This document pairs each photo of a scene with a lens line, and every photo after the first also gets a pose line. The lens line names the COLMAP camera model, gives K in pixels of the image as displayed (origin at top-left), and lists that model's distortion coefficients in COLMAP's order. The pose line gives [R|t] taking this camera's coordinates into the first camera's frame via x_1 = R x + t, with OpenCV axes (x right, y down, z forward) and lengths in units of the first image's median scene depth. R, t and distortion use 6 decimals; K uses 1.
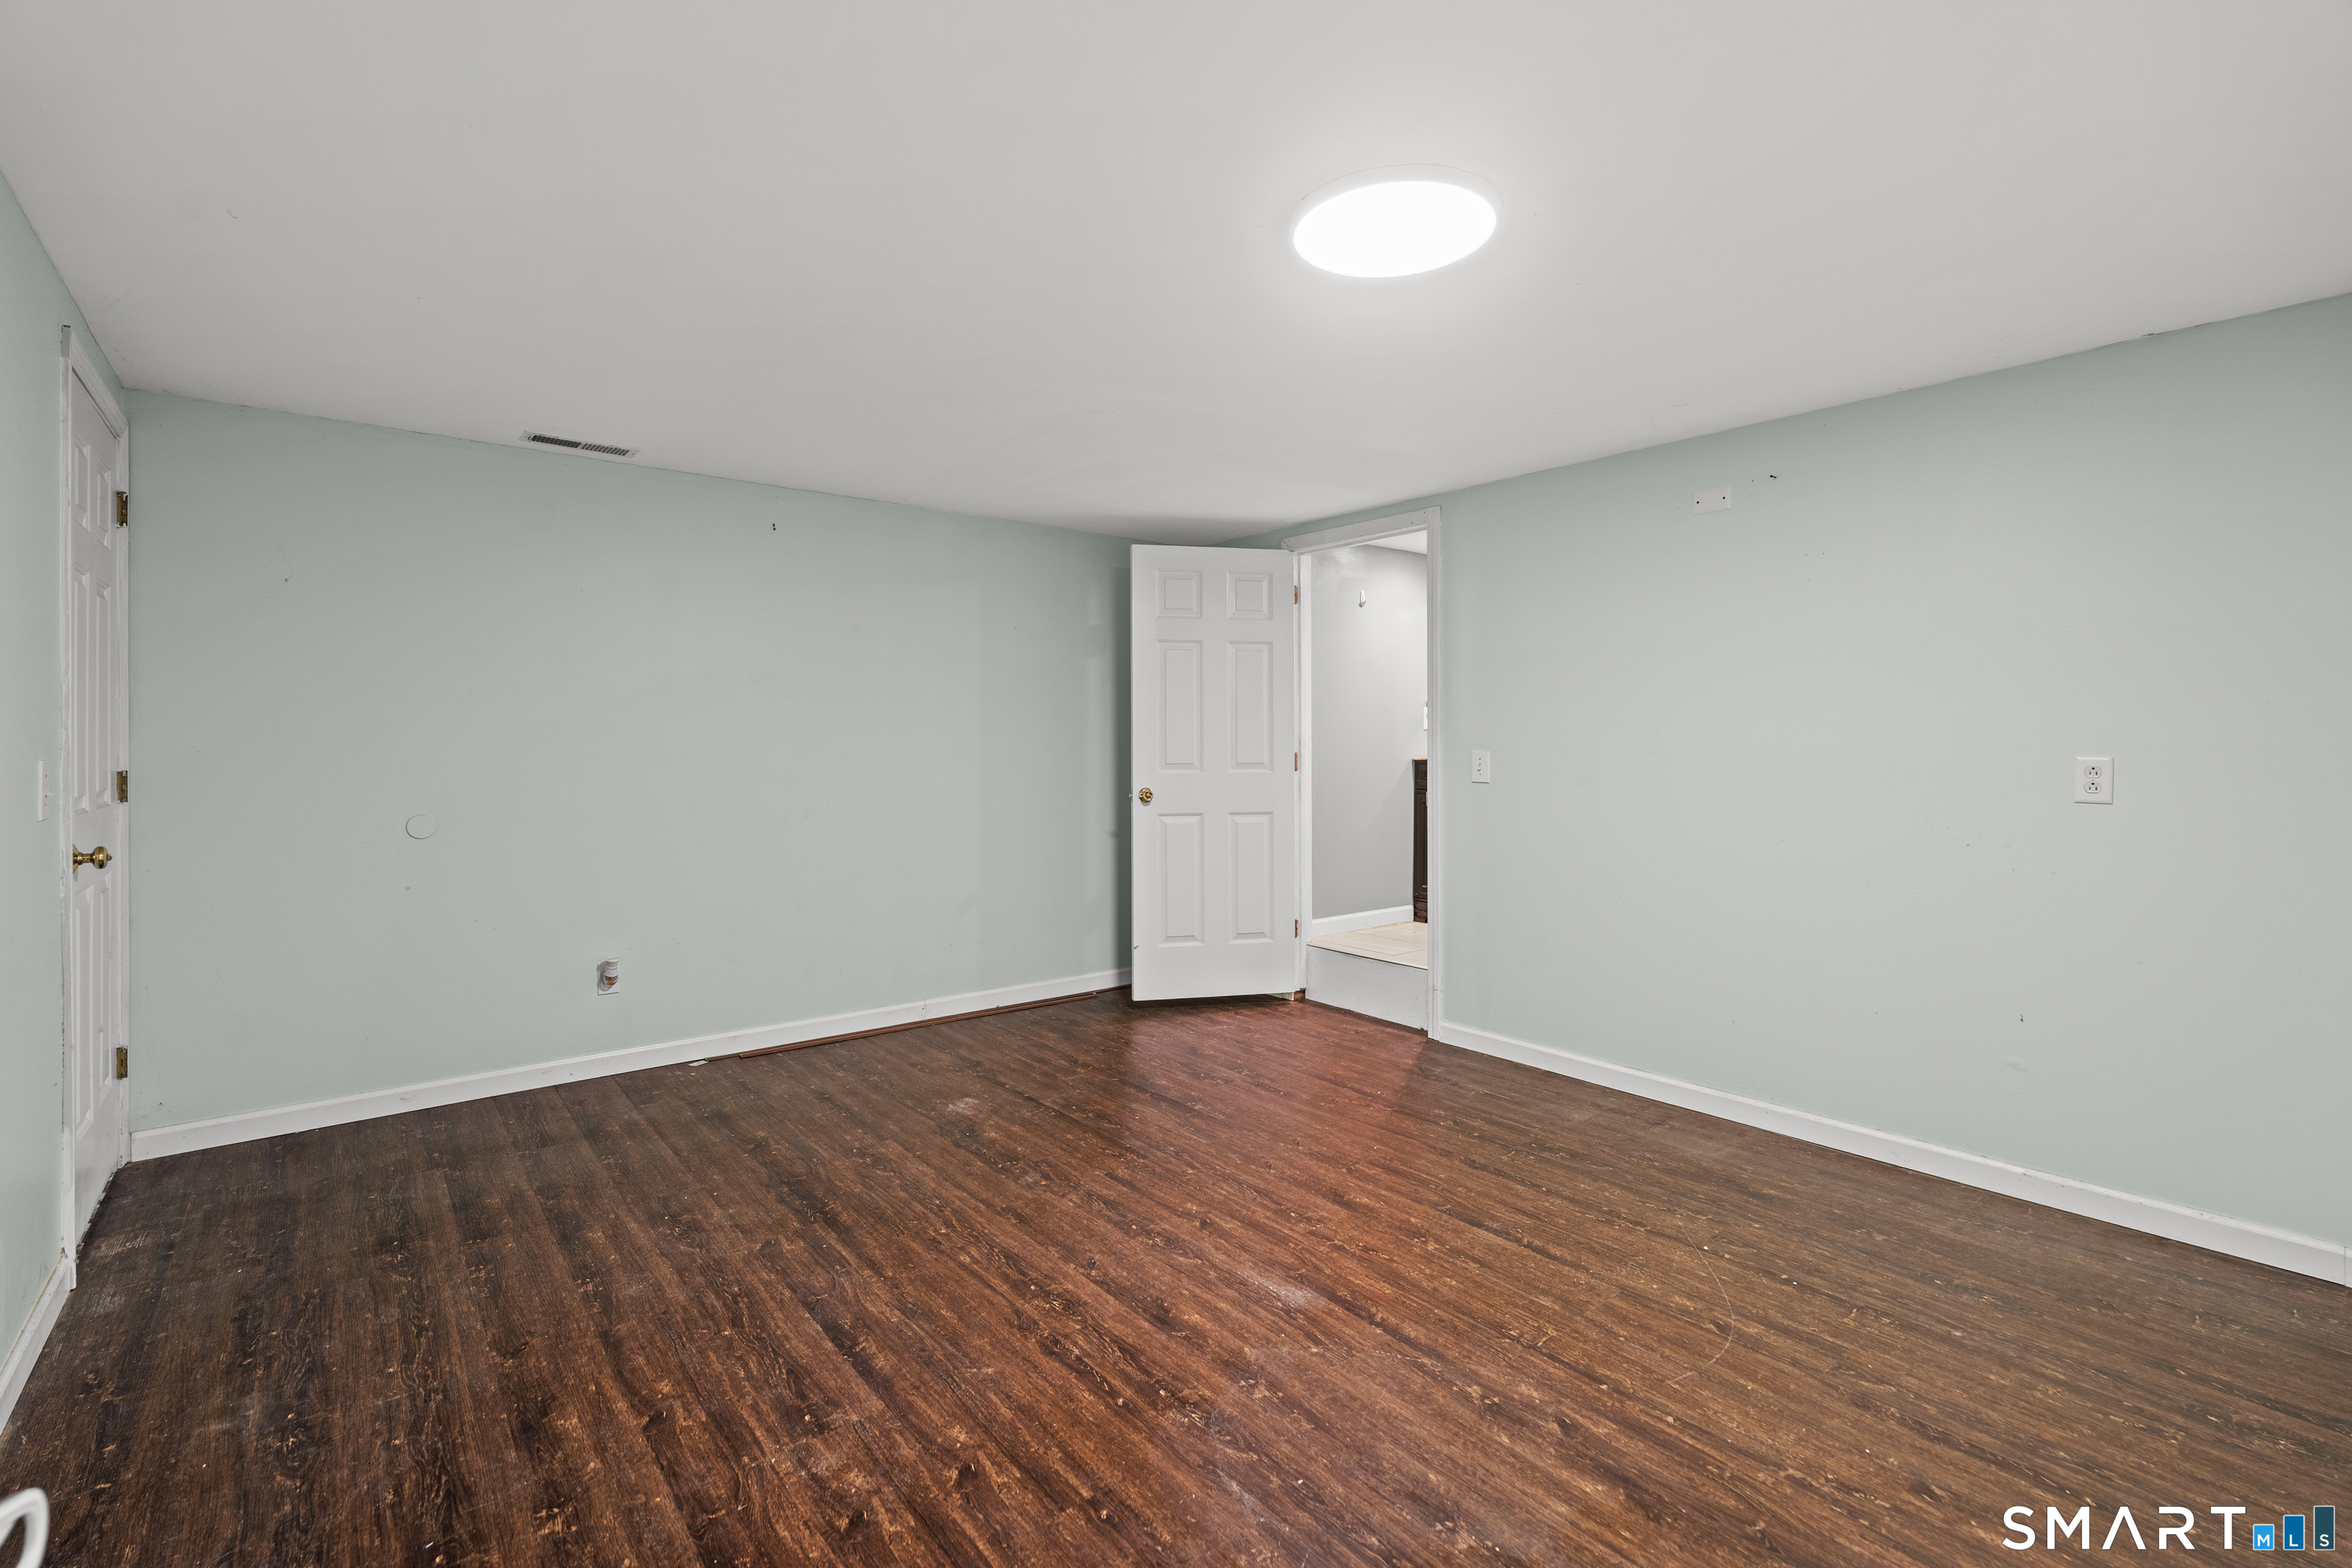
lens RADIAL K [[1082.3, 0, 1178.0], [0, 1082.3, 798.5], [0, 0, 1]] dist [0.000101, 0.000105]
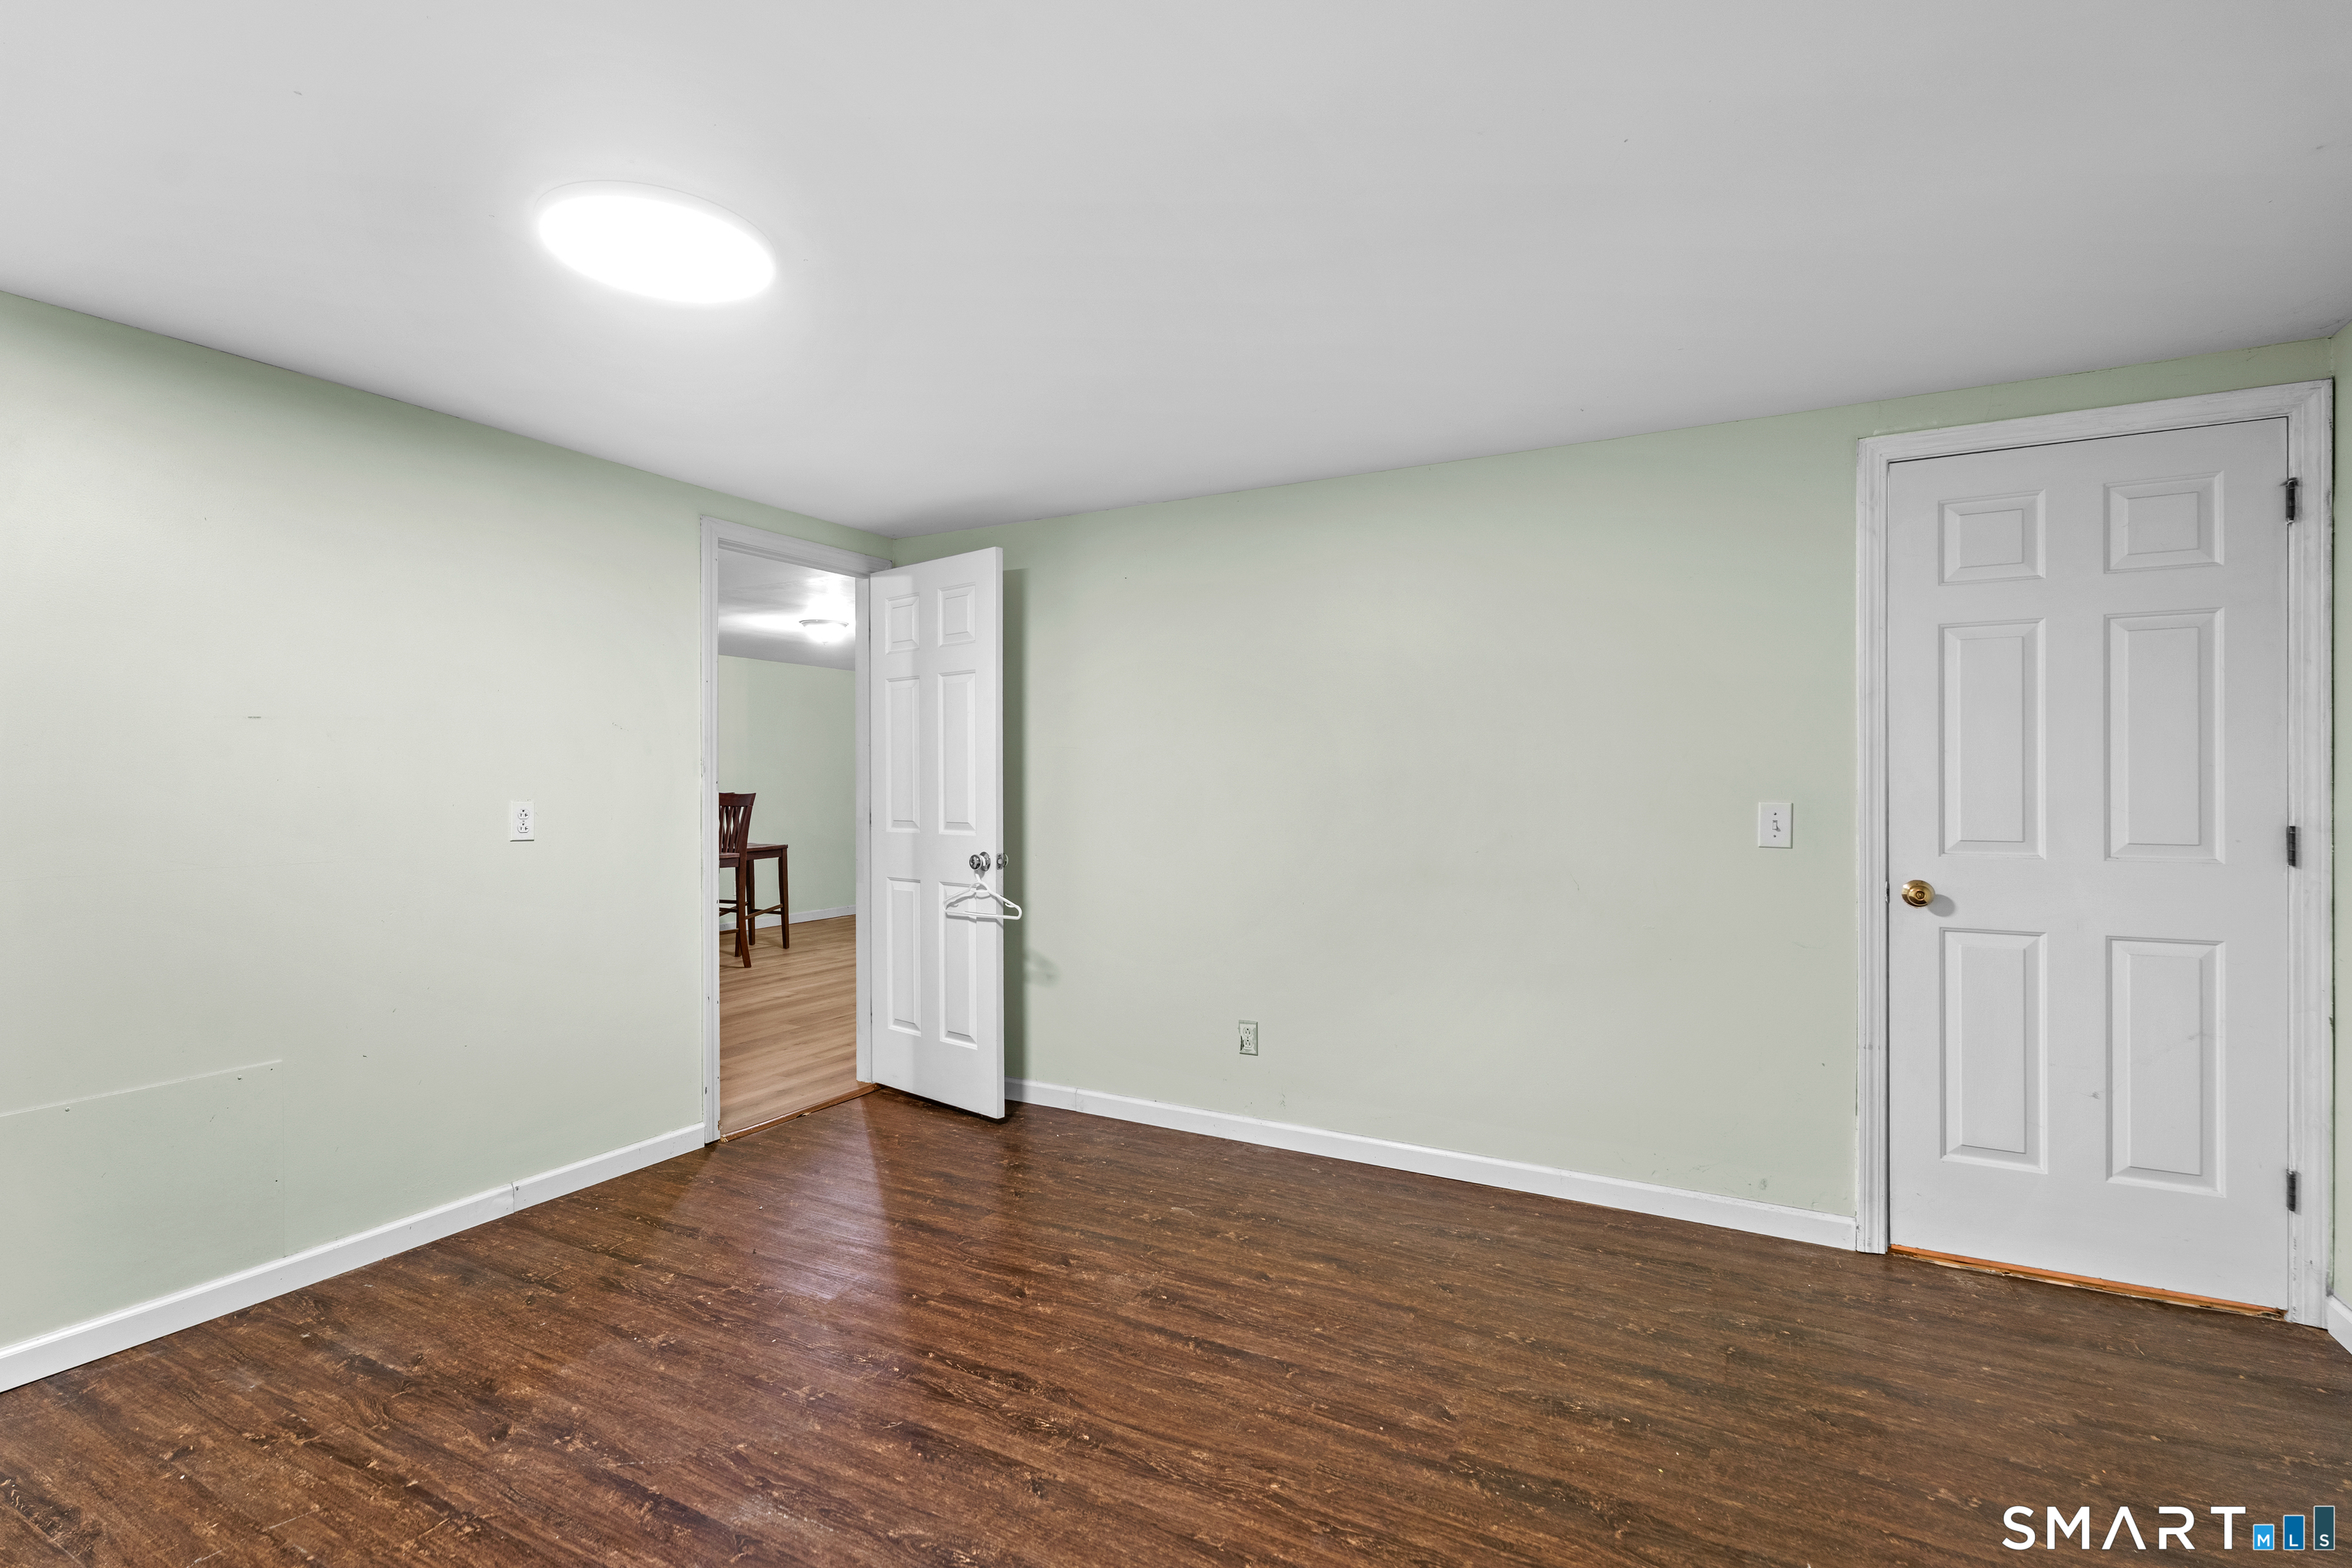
lens RADIAL K [[1082.3, 0, 1178.0], [0, 1082.3, 798.5], [0, 0, 1]] dist [0.000101, 0.000105]
pose [[-0.923414, 0.002298, -0.383799, 0.133929], [-0.022702, 0.997904, 0.060594, -0.106738], [0.383134, 0.064667, -0.921427, 1.944868]]
